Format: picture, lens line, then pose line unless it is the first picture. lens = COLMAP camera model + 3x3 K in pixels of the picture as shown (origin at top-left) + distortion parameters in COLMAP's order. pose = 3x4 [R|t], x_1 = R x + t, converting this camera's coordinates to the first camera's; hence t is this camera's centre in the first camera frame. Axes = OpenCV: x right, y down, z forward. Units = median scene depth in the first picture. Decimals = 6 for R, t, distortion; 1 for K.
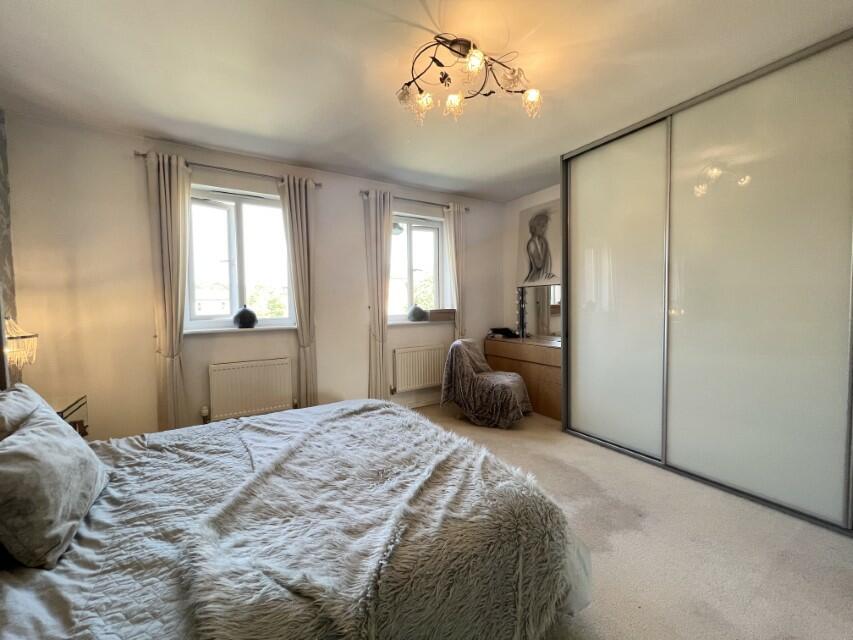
lens RADIAL K [[339.3, 0, 424.4], [0, 339.3, 317.6], [0, 0, 1]] dist [-0.000712, 0.000664]
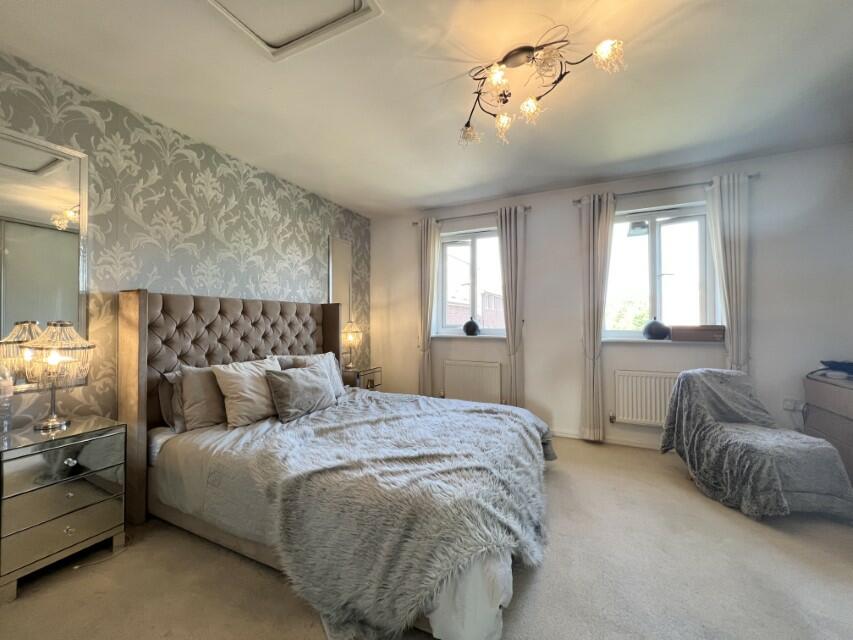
lens RADIAL K [[339.3, 0, 424.5], [0, 339.3, 316.8], [0, 0, 1]] dist [-0.000712, 0.000664]
pose [[0.548551, 0.001630, -0.836116, 0.440951], [-0.042831, 0.998740, -0.026152, 0.001645], [0.835019, 0.050157, 0.547929, 0.147464]]
